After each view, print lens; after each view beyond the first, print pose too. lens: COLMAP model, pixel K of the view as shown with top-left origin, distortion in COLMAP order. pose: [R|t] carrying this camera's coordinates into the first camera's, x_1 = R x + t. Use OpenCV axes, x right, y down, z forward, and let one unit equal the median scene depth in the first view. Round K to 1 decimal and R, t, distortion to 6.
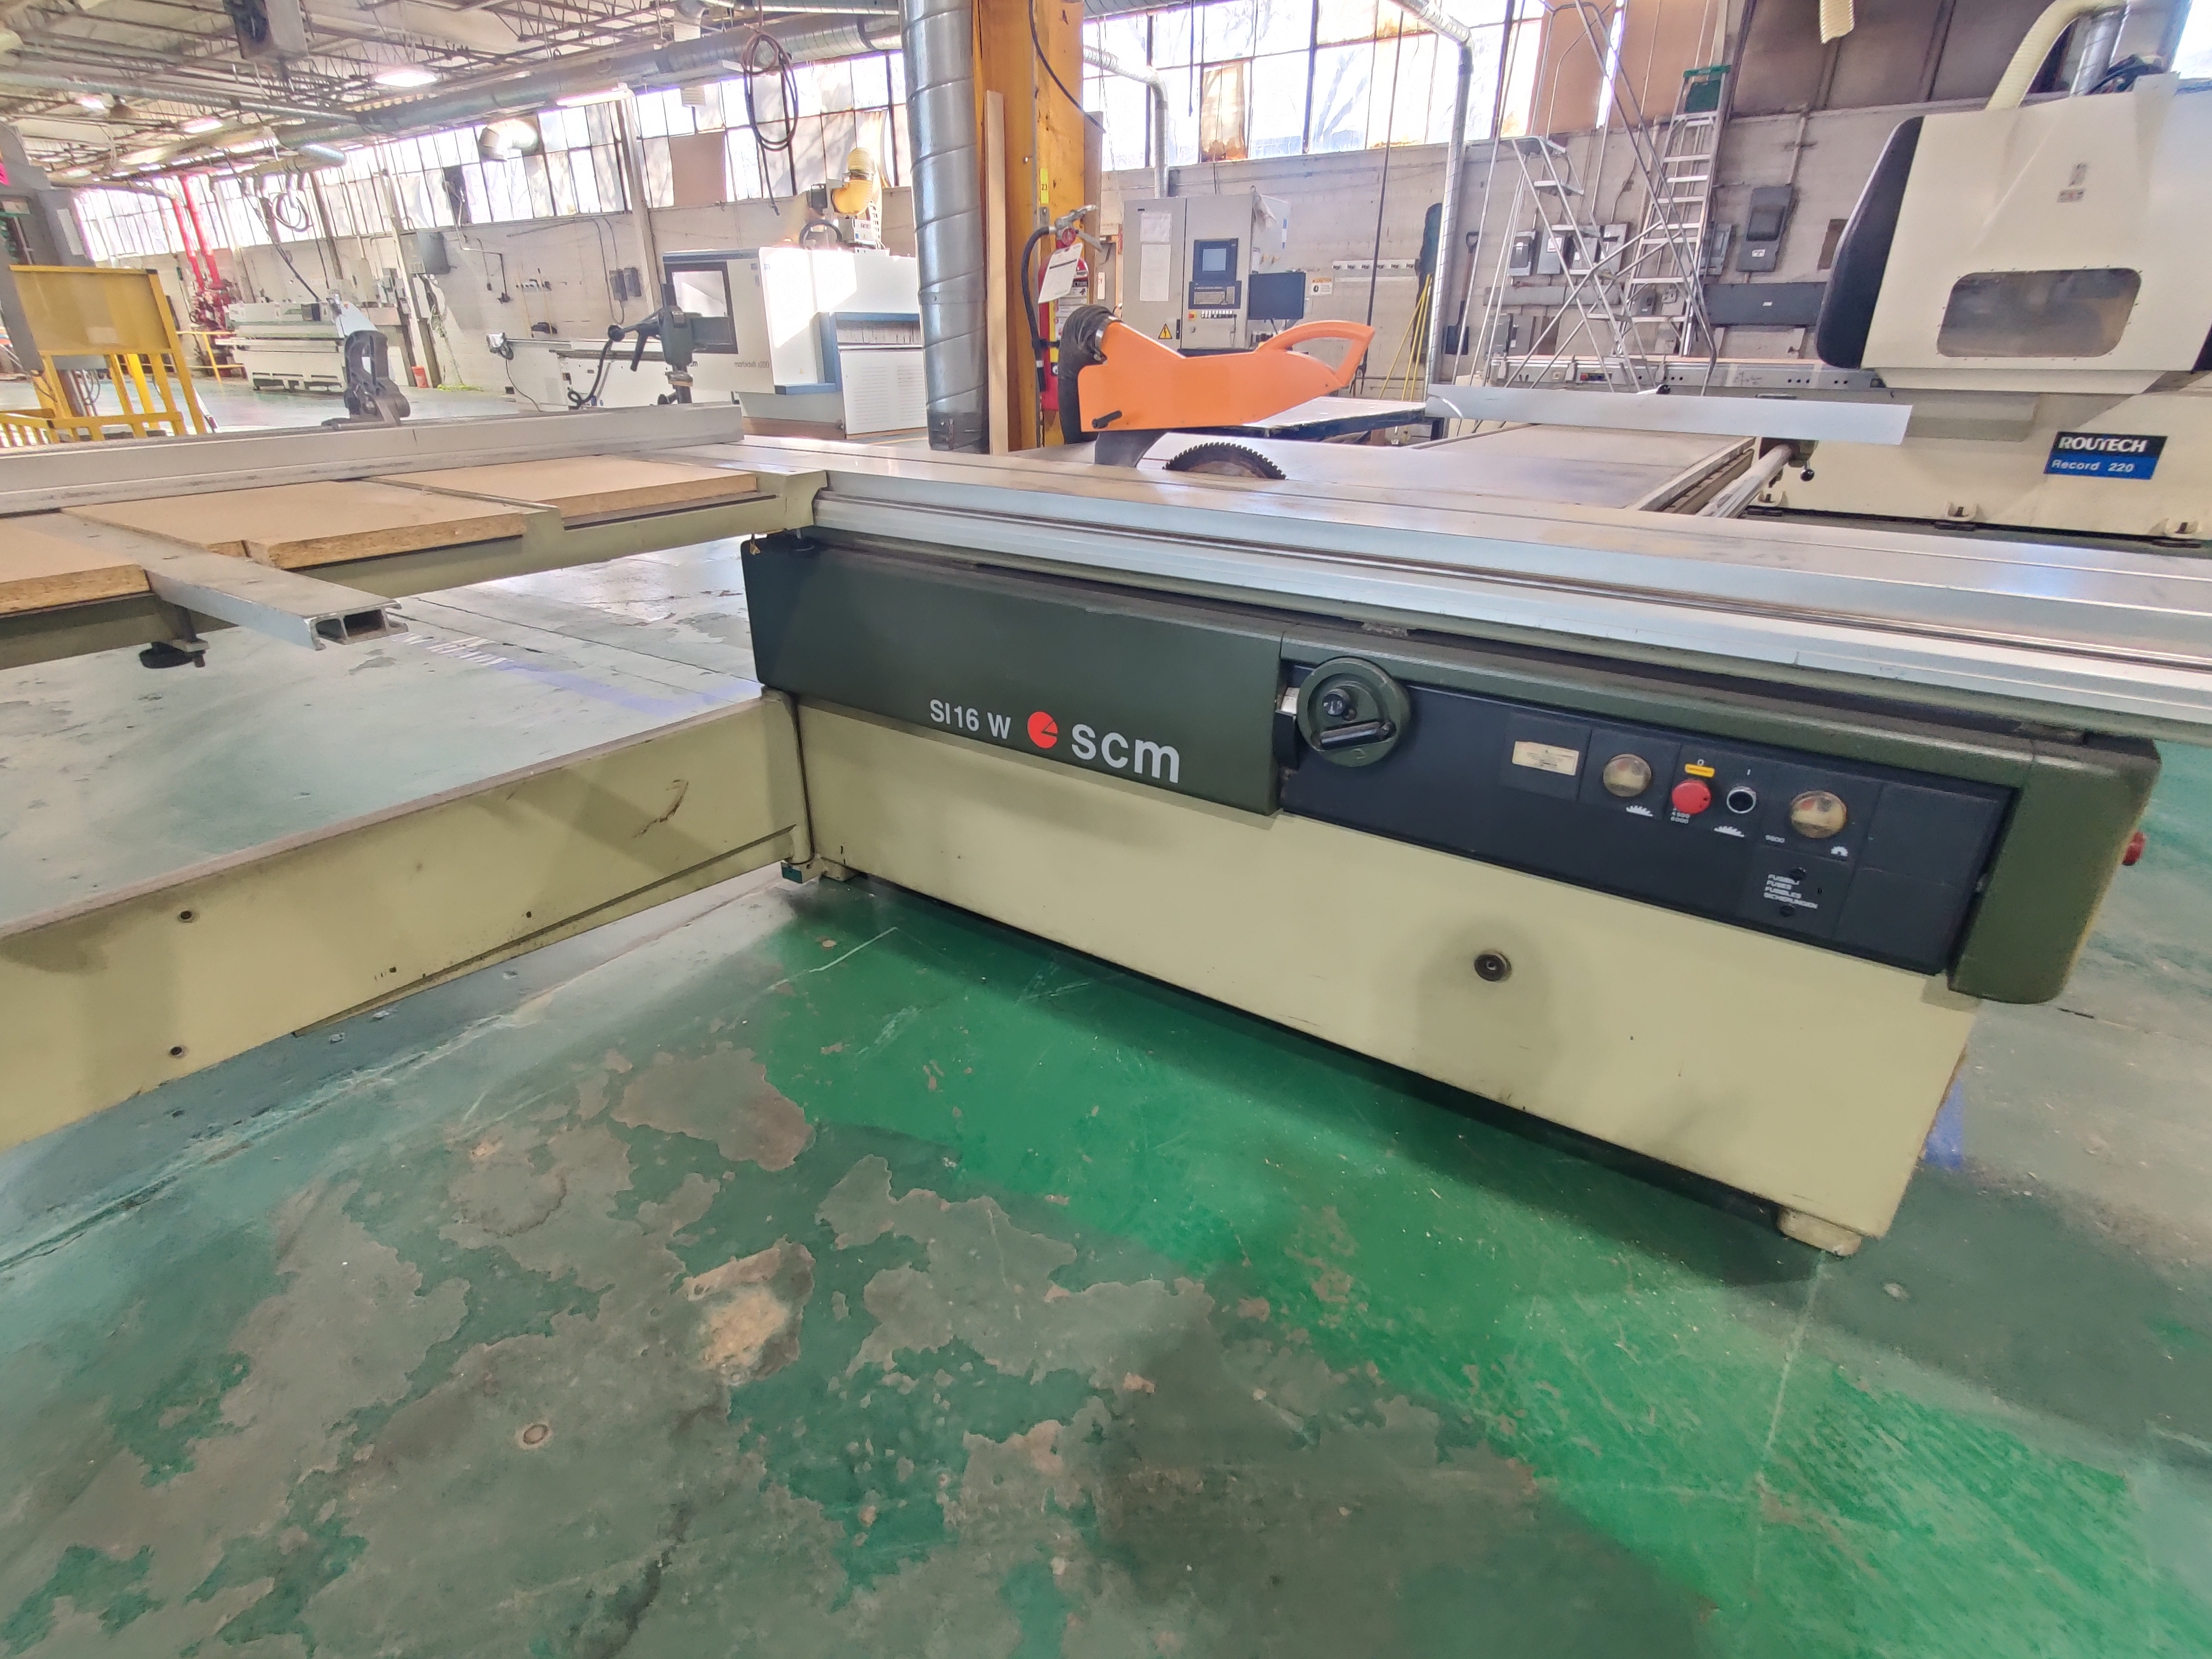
lens RADIAL K [[1091.1, 0, 1101.6], [0, 1091.1, 833.6], [0, 0, 1]] dist [-0.000841, 0.002053]
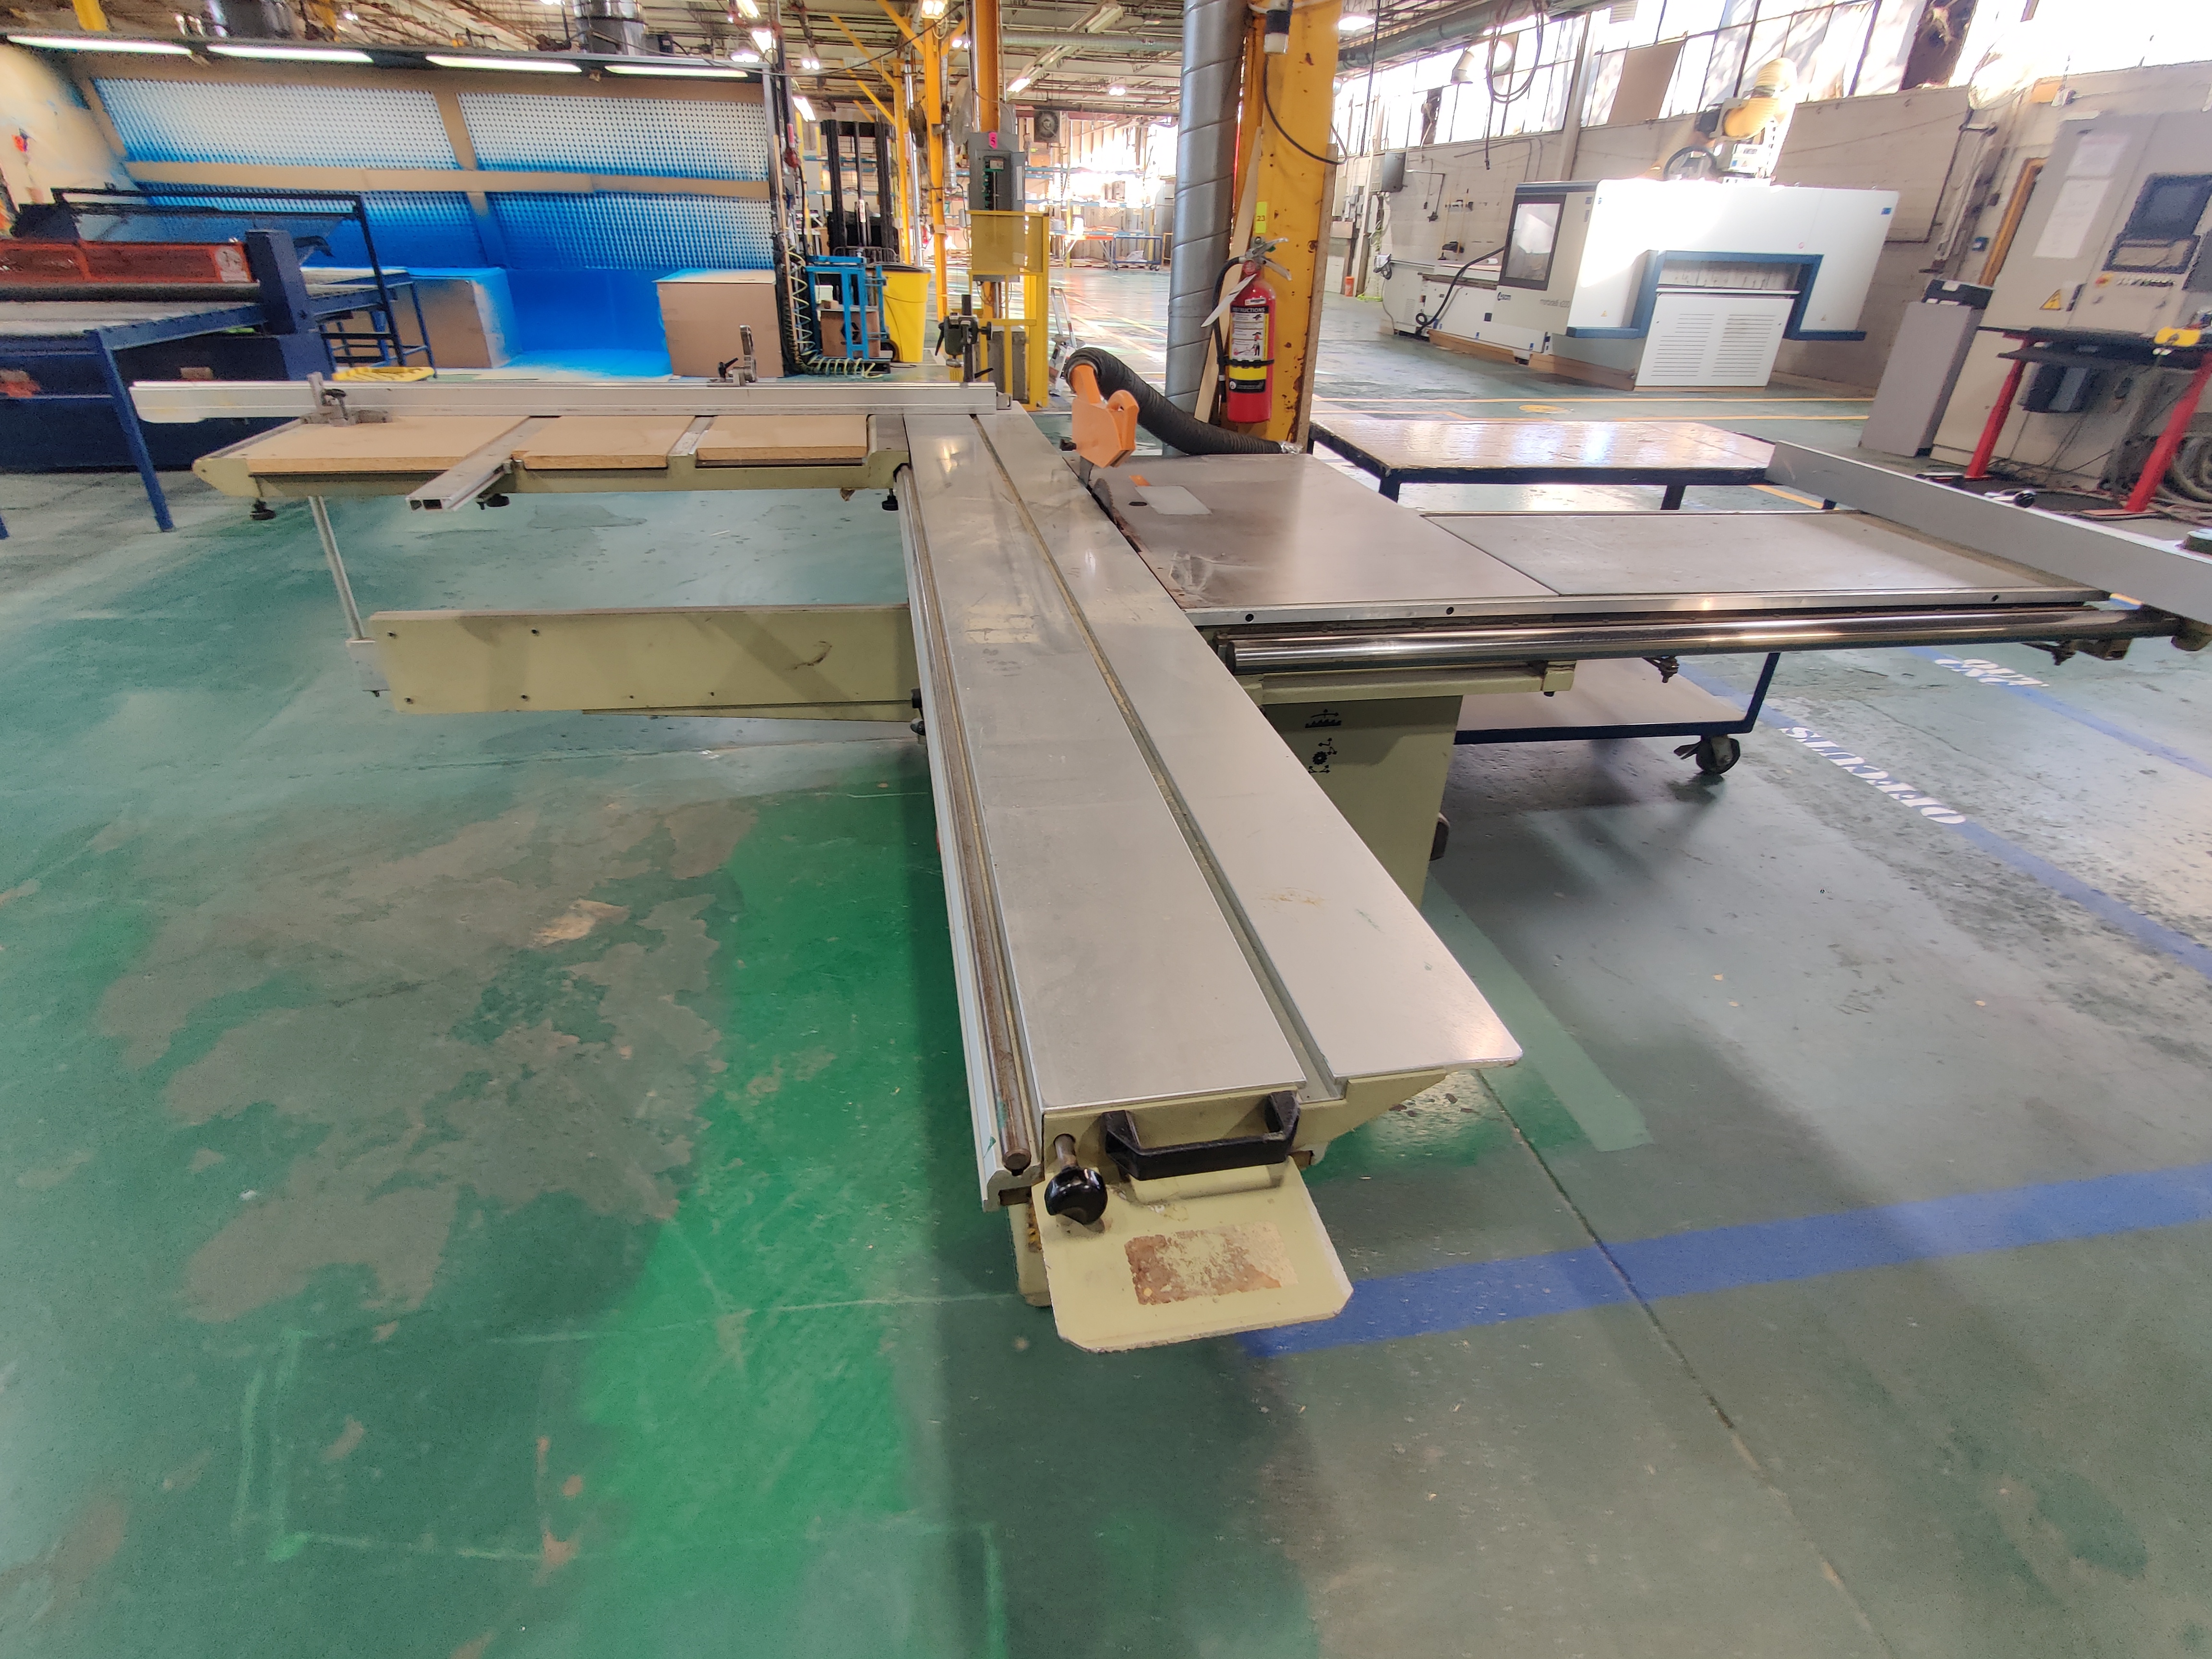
lens RADIAL K [[1091.1, 0, 1086.8], [0, 1091.1, 823.4], [0, 0, 1]] dist [-0.000841, 0.002053]
pose [[0.700362, 0.360306, -0.616176, 0.186870], [-0.322258, 0.929872, 0.177451, -0.042762], [0.636901, 0.074288, 0.767358, 0.023182]]
